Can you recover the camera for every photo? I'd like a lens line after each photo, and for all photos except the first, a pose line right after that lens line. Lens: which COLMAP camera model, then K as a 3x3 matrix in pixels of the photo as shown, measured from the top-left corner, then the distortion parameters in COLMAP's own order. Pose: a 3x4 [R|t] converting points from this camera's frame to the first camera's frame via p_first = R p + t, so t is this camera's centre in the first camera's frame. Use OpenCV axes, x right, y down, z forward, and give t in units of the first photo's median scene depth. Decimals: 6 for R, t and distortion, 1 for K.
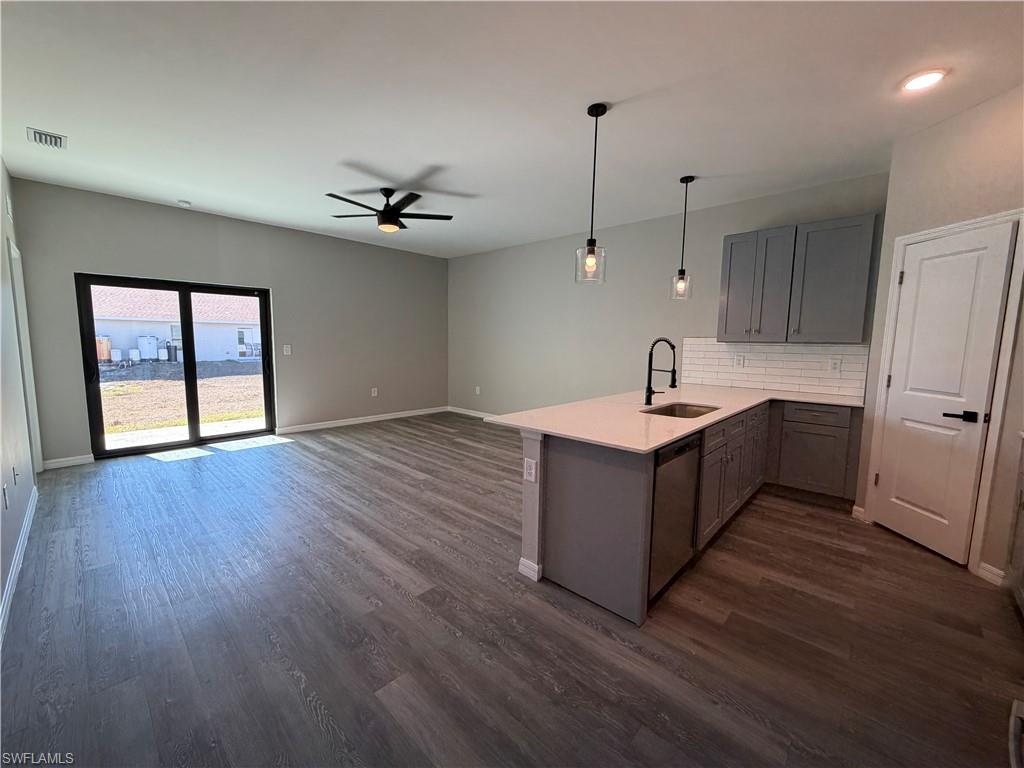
lens RADIAL K [[408.7, 0, 510.2], [0, 408.7, 382.9], [0, 0, 1]] dist [0.001156, -0.000108]
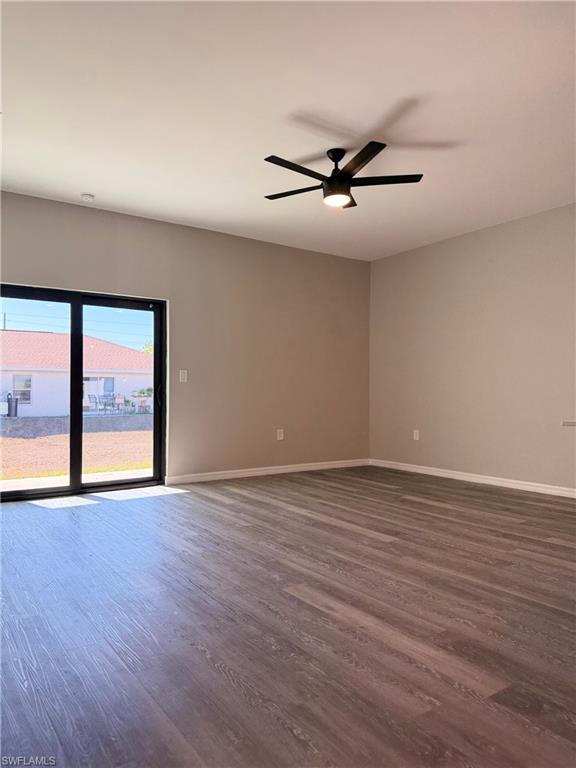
lens RADIAL K [[538.8, 0, 285.9], [0, 538.8, 385.0], [0, 0, 1]] dist [0.065295, -0.078989]
pose [[0.978463, -0.017824, -0.205652, -0.207130], [-0.007289, 0.992660, -0.120716, 0.092400], [0.206295, 0.119615, 0.971151, 0.048024]]
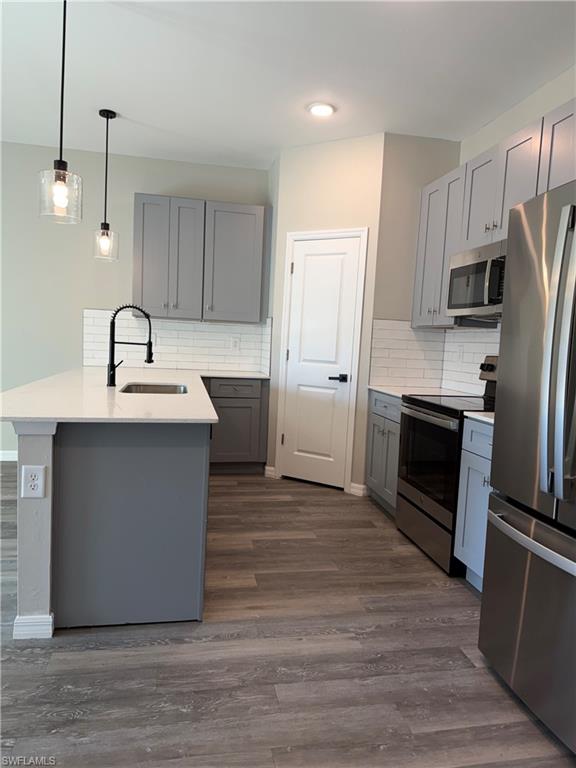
lens RADIAL K [[538.8, 0, 290.9], [0, 538.8, 388.5], [0, 0, 1]] dist [0.065295, -0.078989]
pose [[0.578209, -0.058407, 0.813795, -0.273702], [0.043809, 0.998218, 0.040517, 0.024885], [-0.814712, 0.012224, 0.579738, 0.073537]]
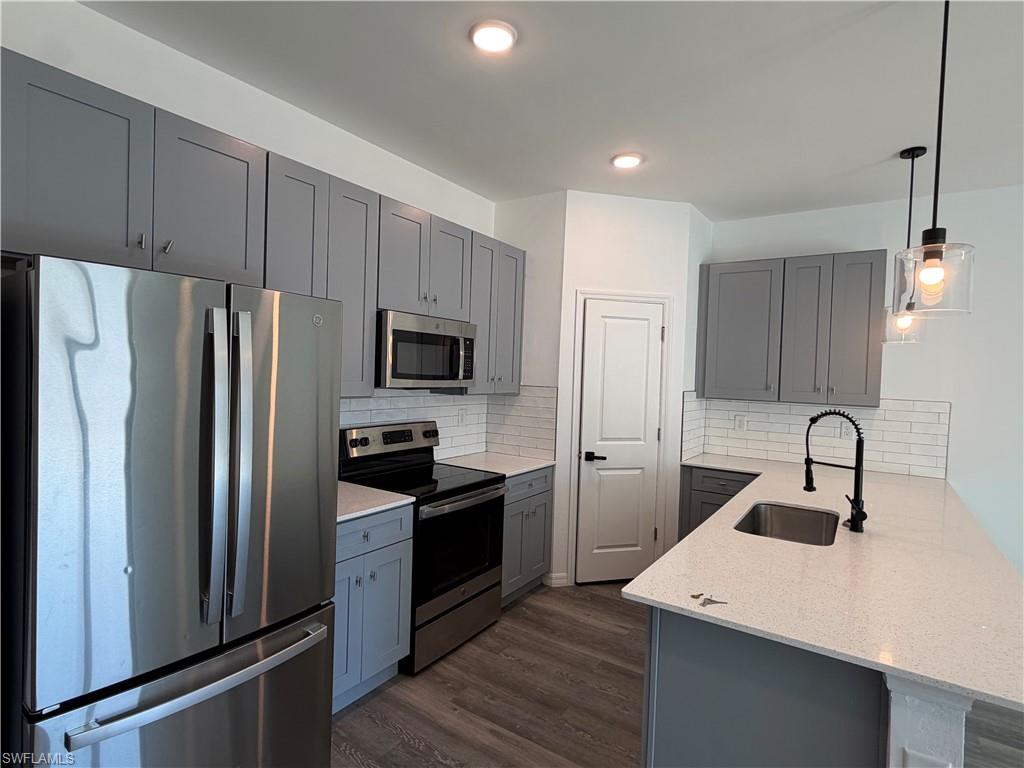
lens RADIAL K [[539.1, 0, 513.7], [0, 539.1, 384.5], [0, 0, 1]] dist [-0.003230, -0.000133]
pose [[-0.984675, -0.032354, -0.171374, 0.622385], [-0.053934, 0.990964, 0.122805, -0.155032], [0.165852, 0.130166, -0.977522, 1.159096]]
